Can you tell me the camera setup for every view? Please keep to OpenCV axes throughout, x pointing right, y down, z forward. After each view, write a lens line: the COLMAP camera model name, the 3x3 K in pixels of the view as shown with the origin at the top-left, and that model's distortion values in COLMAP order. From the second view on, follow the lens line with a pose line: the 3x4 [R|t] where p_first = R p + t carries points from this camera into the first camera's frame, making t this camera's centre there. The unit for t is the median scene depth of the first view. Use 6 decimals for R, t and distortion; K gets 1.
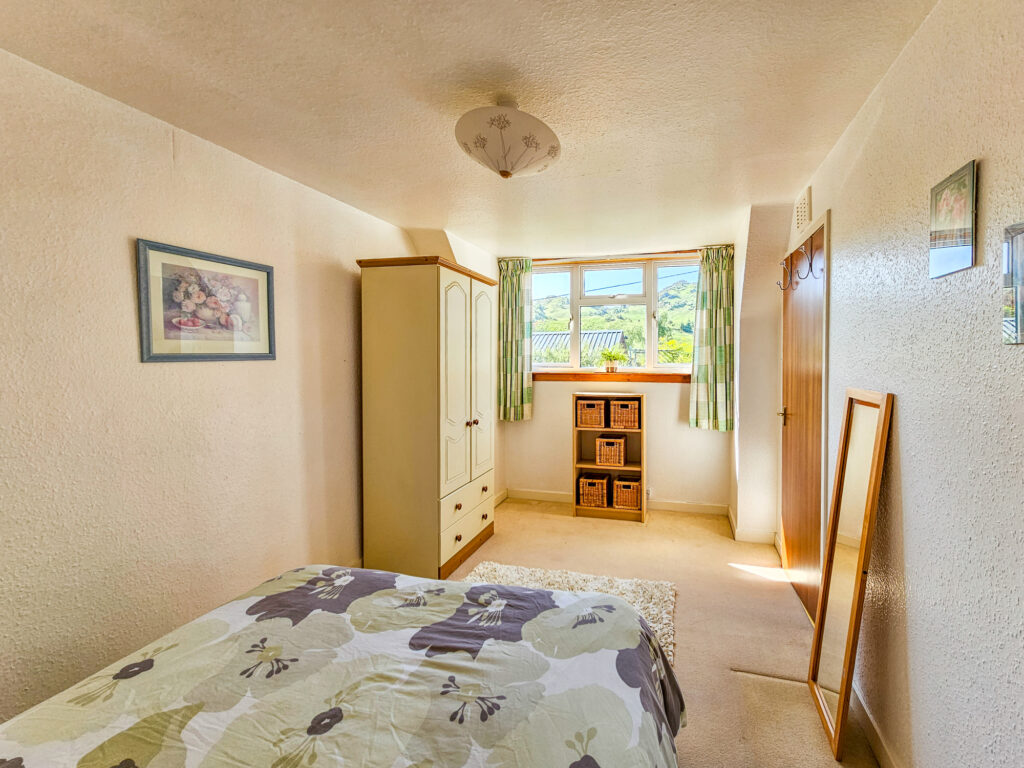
lens RADIAL K [[565.2, 0, 516.0], [0, 565.2, 381.2], [0, 0, 1]] dist [0.003061, 0.000432]
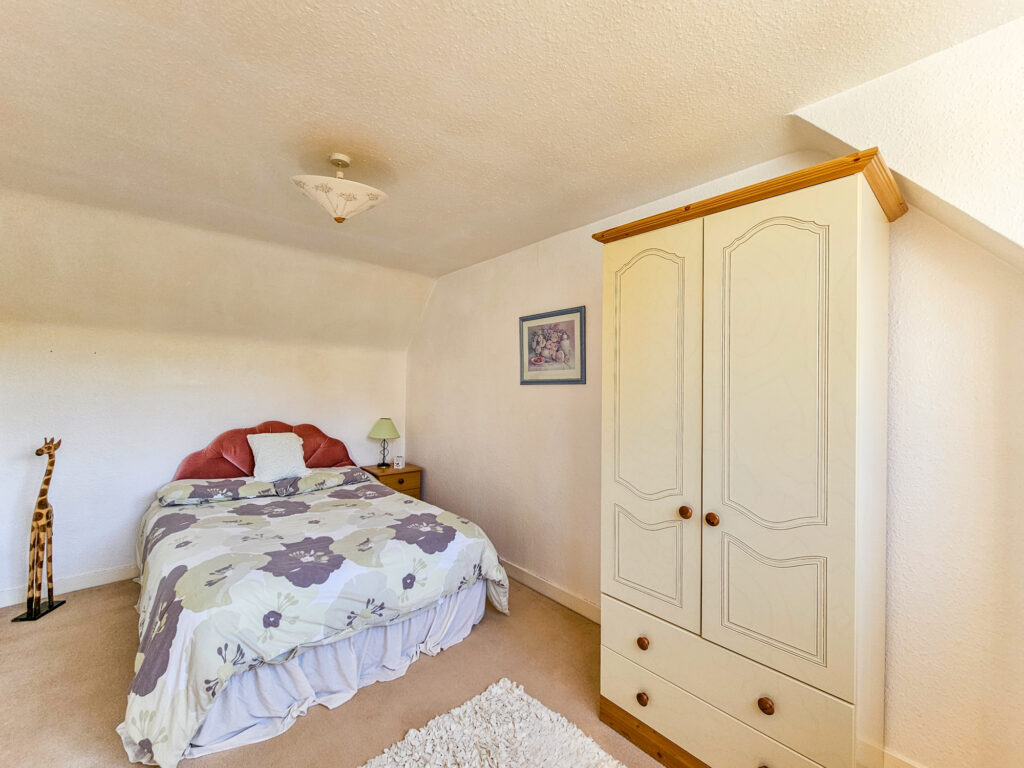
lens RADIAL K [[427.7, 0, 523.1], [0, 427.7, 387.5], [0, 0, 1]] dist [-0.002870, 0.000384]
pose [[-0.517142, 0.003799, -0.855891, 0.458949], [-0.043764, 0.998565, 0.030875, -0.059964], [0.854780, 0.053424, -0.516233, 1.540491]]
